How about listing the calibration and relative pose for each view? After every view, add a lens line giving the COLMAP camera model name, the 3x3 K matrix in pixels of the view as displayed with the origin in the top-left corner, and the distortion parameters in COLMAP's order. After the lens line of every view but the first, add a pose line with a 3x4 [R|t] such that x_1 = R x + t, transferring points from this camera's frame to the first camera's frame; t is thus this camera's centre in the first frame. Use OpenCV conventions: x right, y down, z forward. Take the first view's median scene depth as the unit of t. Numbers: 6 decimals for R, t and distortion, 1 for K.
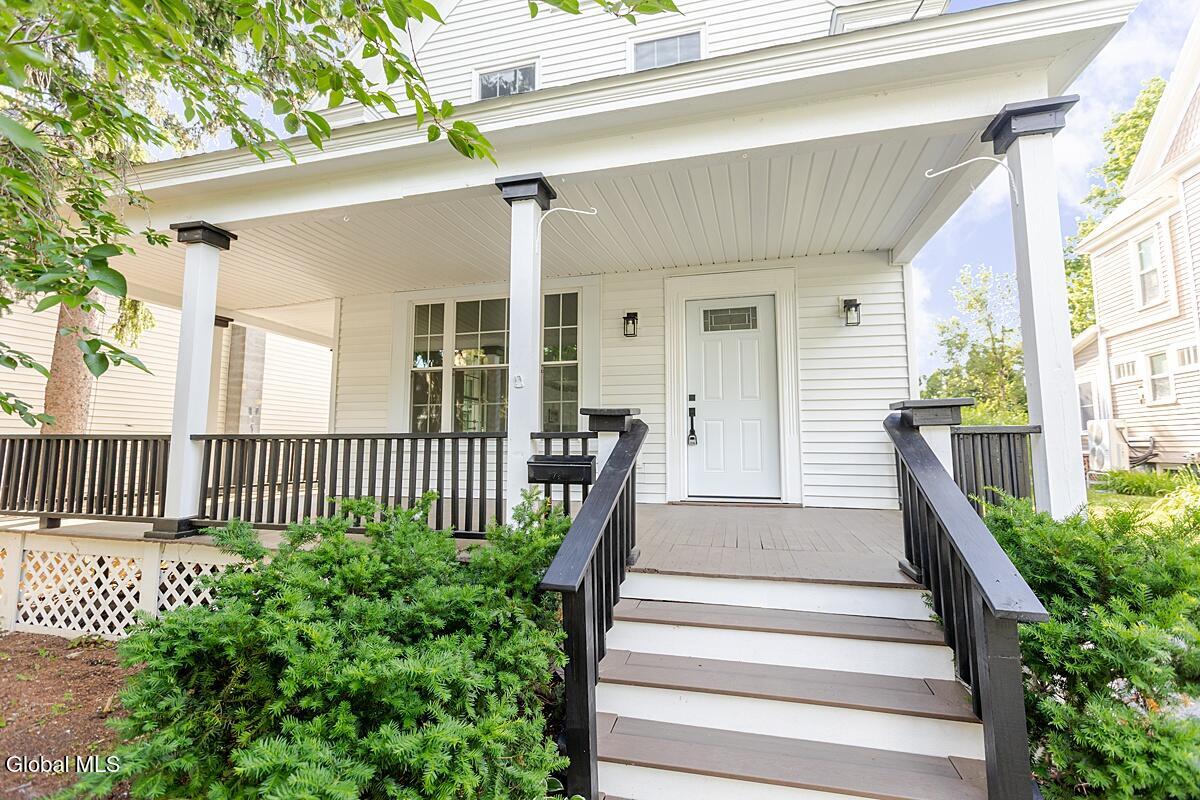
lens RADIAL K [[549.4, 0, 607.6], [0, 549.4, 397.1], [0, 0, 1]] dist [0.004012, 0.000128]
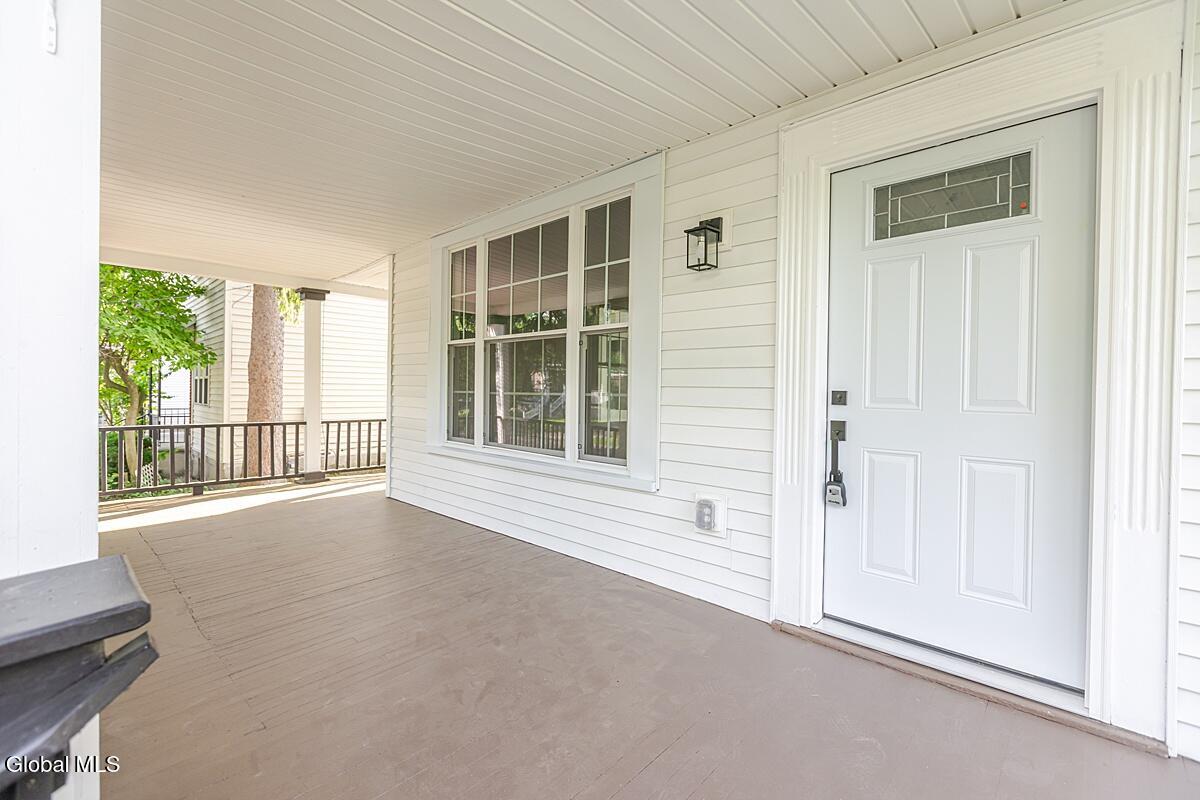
lens RADIAL K [[550.4, 0, 592.7], [0, 550.4, 397.0], [0, 0, 1]] dist [0.002110, -0.000433]
pose [[0.872809, 0.017274, -0.487756, 0.198606], [0.030452, 0.995499, 0.089748, -0.045574], [0.487111, -0.093186, 0.868355, 0.529510]]
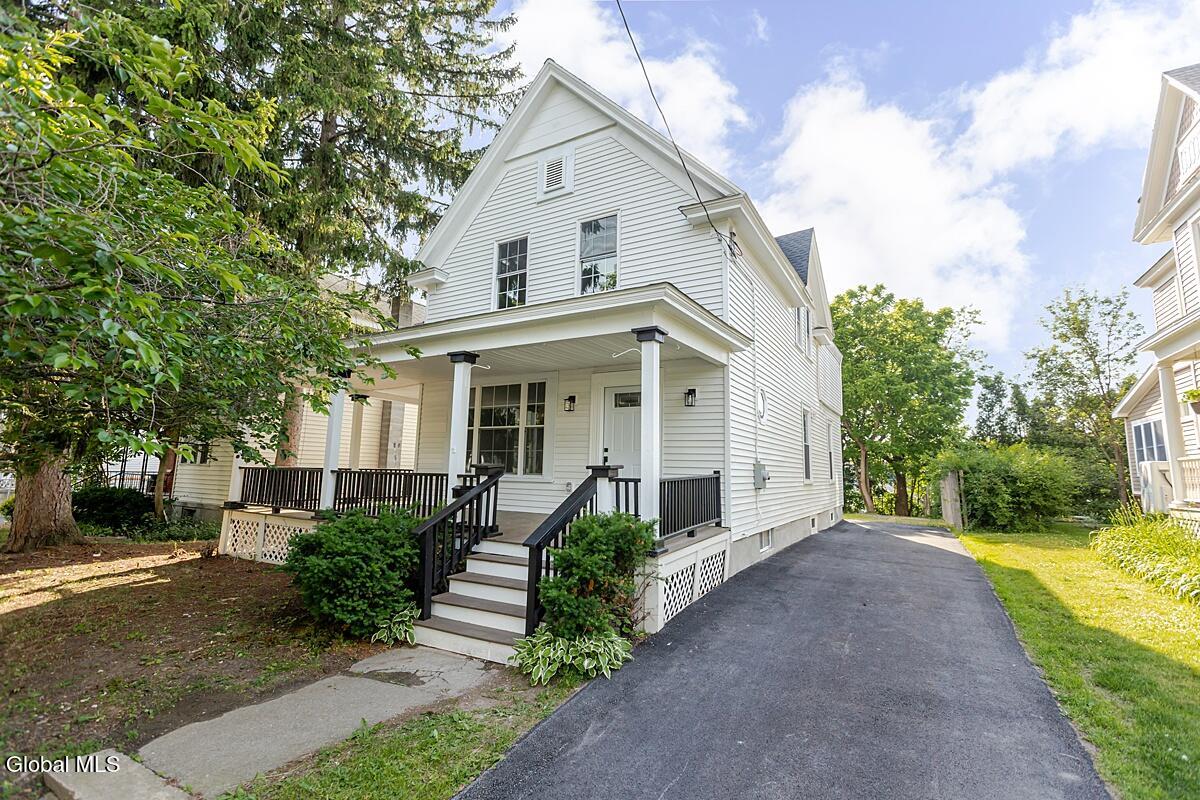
lens RADIAL K [[551.0, 0, 596.9], [0, 551.0, 400.7], [0, 0, 1]] dist [0.007824, -0.004347]
pose [[0.962029, -0.013047, -0.272636, 0.567382], [0.002603, 0.999250, -0.038635, -0.080221], [0.272936, 0.036458, 0.961341, -0.535407]]
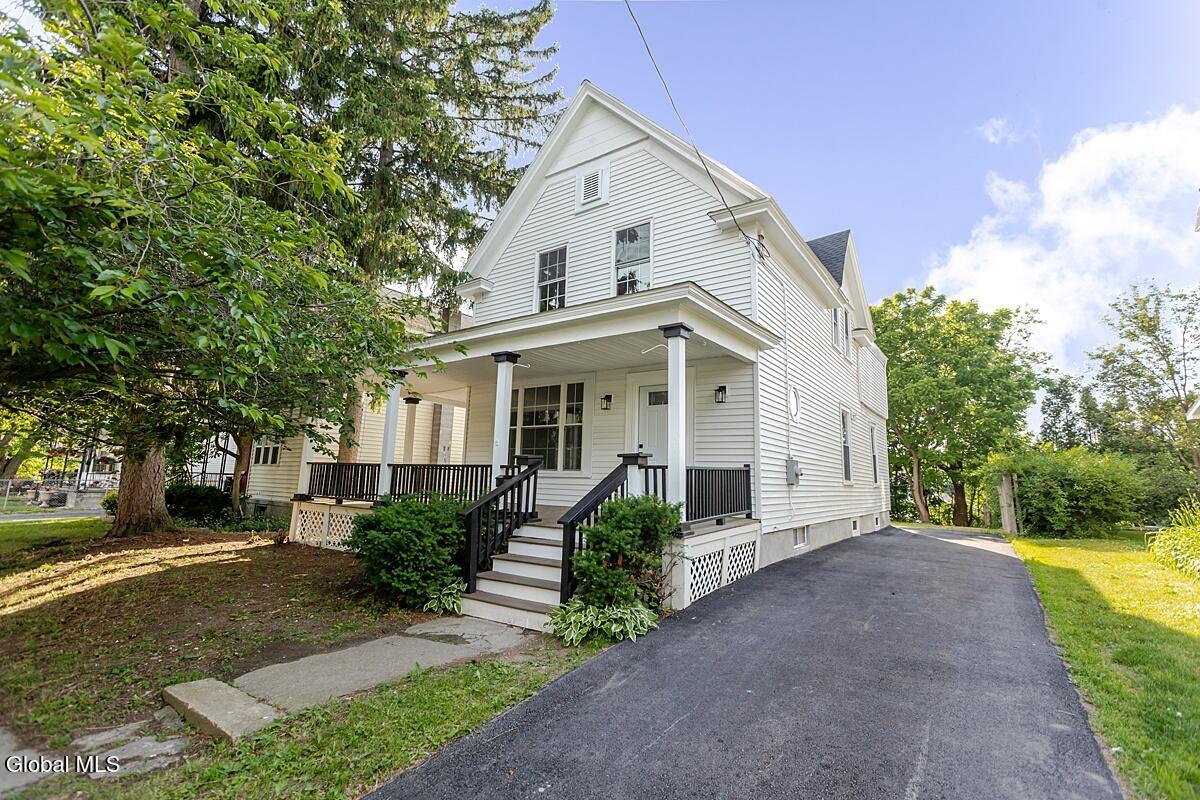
lens RADIAL K [[550.4, 0, 592.7], [0, 550.4, 397.0], [0, 0, 1]] dist [0.002110, -0.000433]
pose [[0.933887, -0.026544, -0.356581, 0.617355], [0.003885, 0.997935, -0.064111, -0.041431], [0.357546, 0.058487, 0.932062, -0.601401]]
